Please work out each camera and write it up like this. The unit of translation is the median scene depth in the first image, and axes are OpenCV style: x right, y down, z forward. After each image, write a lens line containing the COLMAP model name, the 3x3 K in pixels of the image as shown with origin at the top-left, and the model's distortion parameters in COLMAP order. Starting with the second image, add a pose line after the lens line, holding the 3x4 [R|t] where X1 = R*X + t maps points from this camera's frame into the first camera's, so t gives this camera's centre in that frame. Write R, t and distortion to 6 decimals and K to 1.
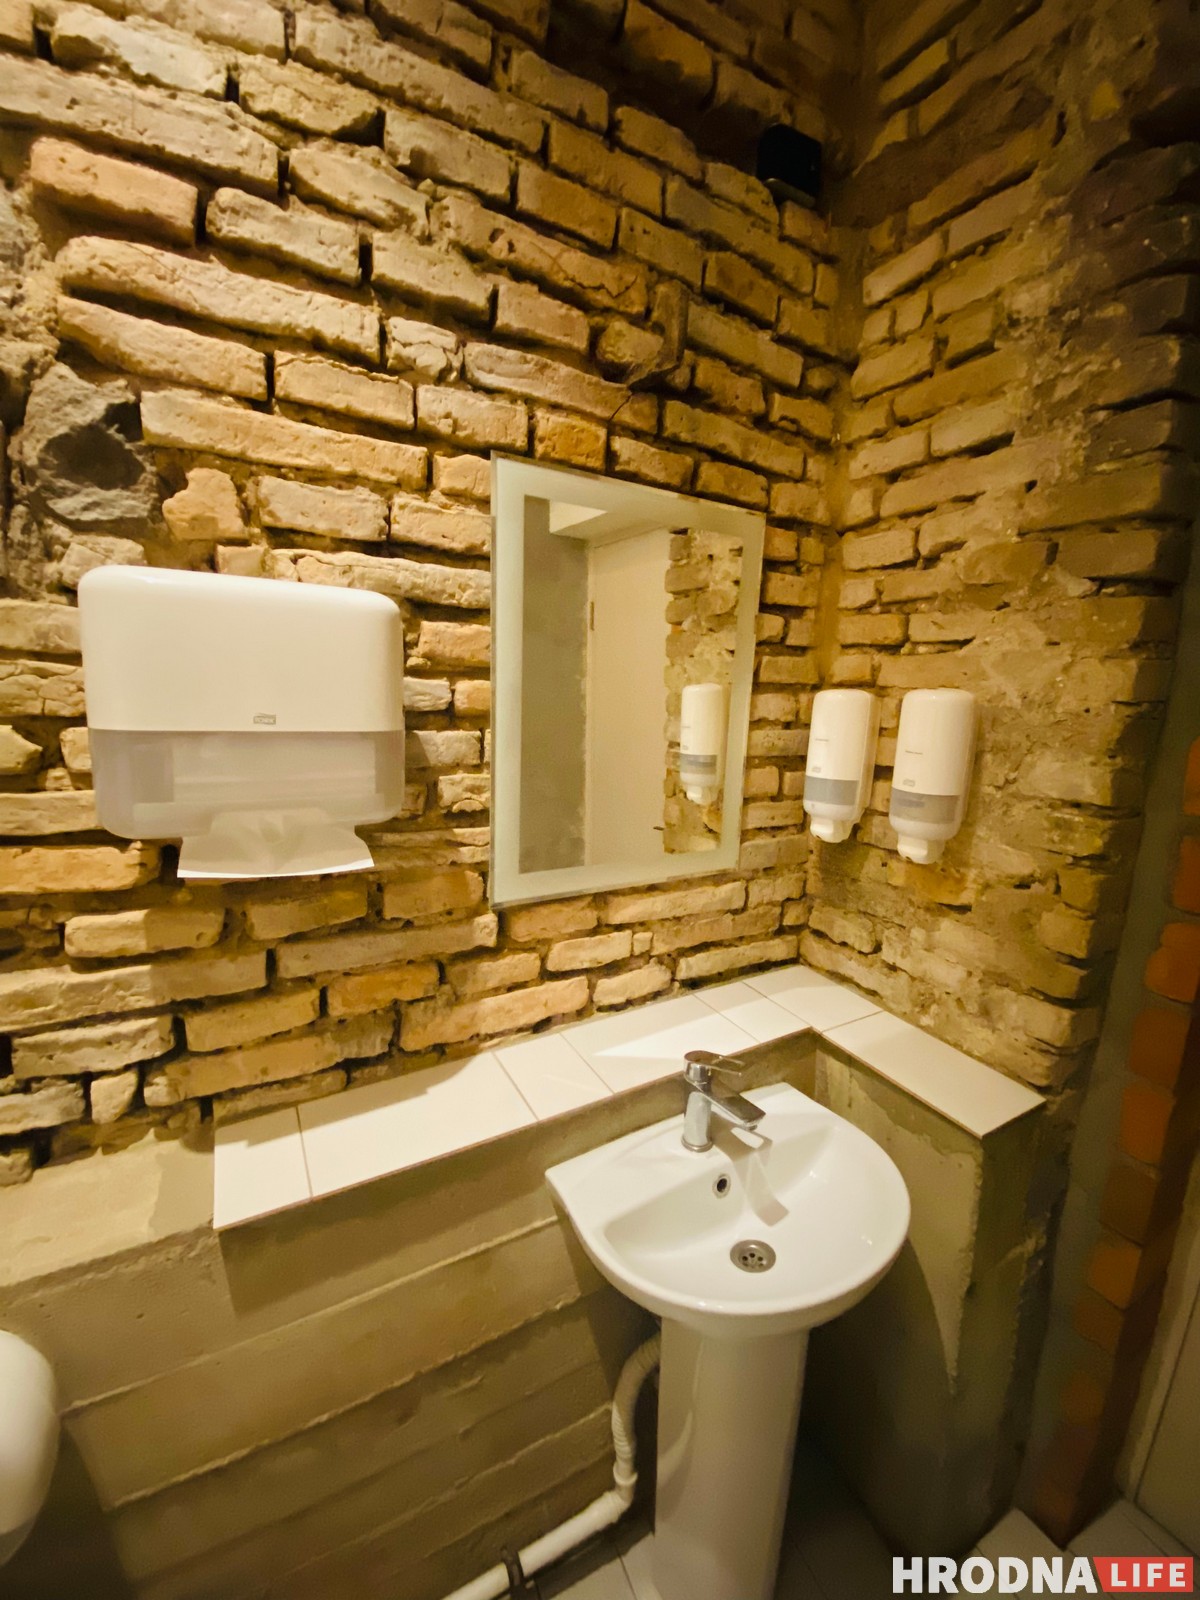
lens RADIAL K [[651.2, 0, 600.0], [0, 651.2, 800.0], [0, 0, 1]] dist [0.016053, -0.018700]
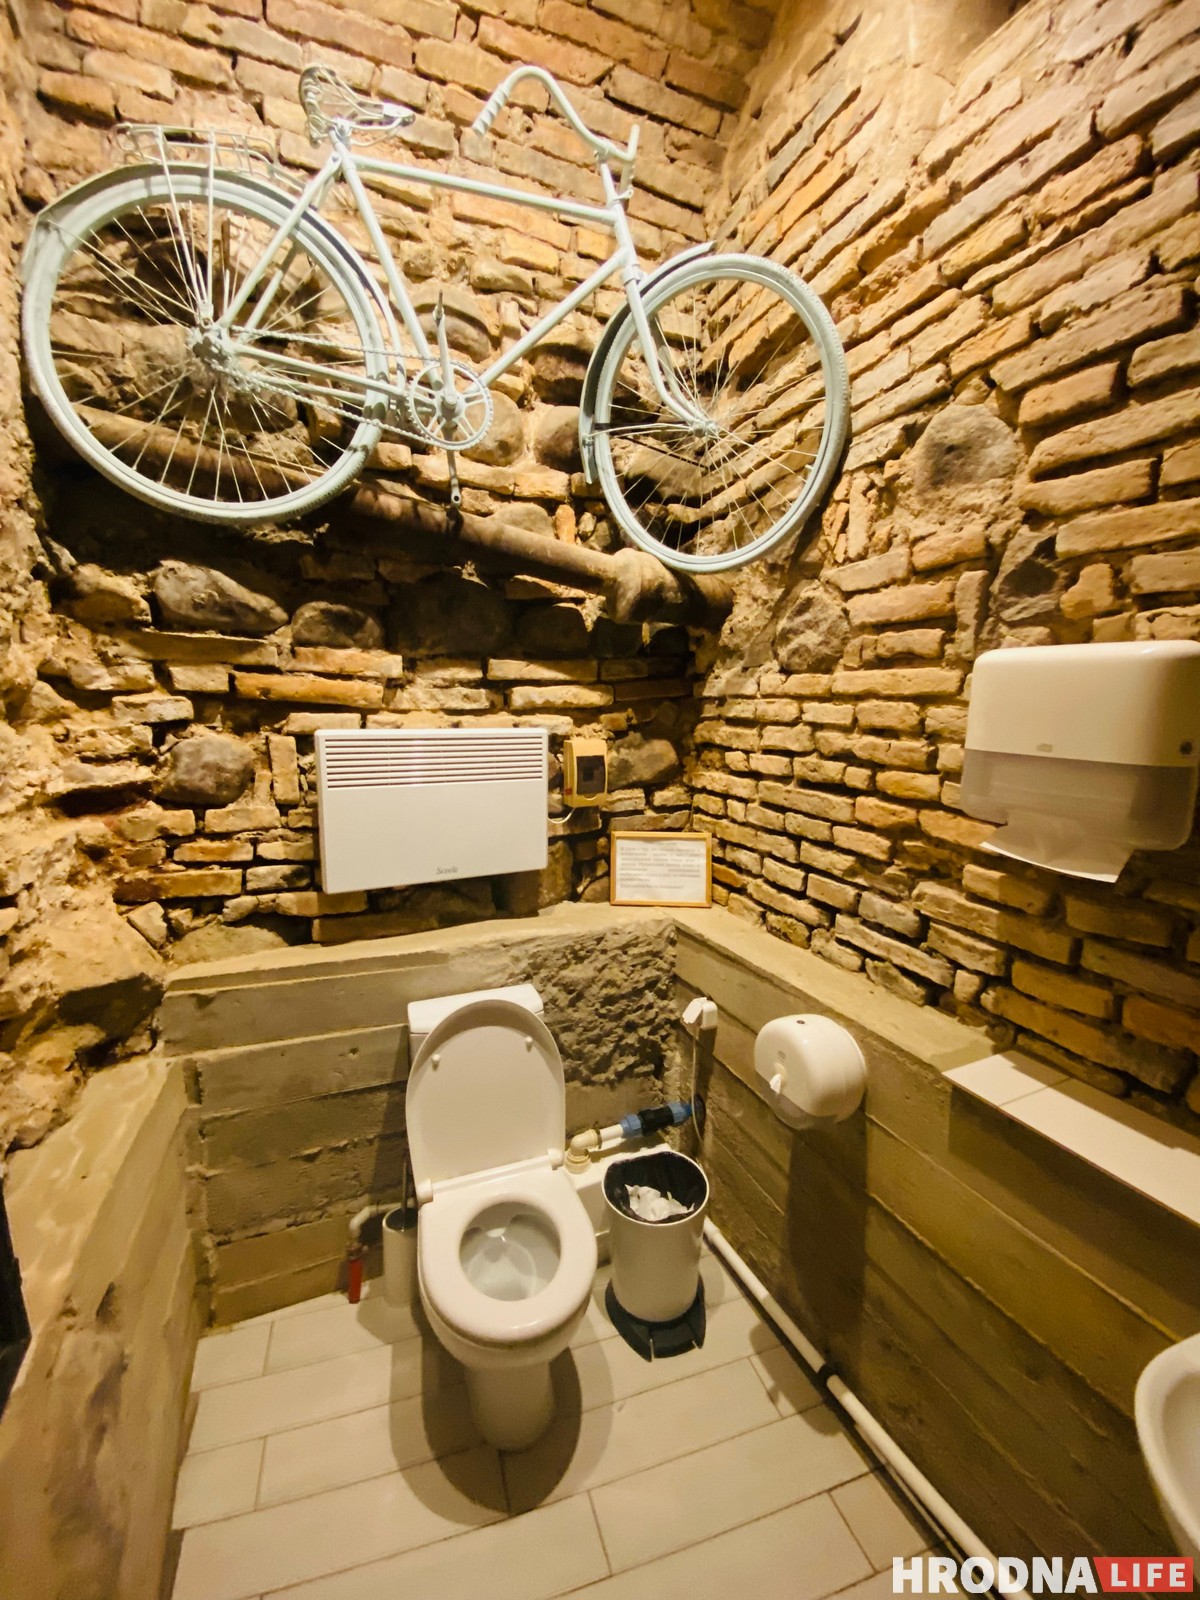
lens RADIAL K [[651.2, 0, 600.0], [0, 651.2, 800.0], [0, 0, 1]] dist [0.016053, -0.018700]
pose [[-0.094675, 0.125555, -0.987559, 0.864687], [-0.181827, 0.973147, 0.141154, -0.037654], [0.978762, 0.192929, -0.069303, 0.182973]]
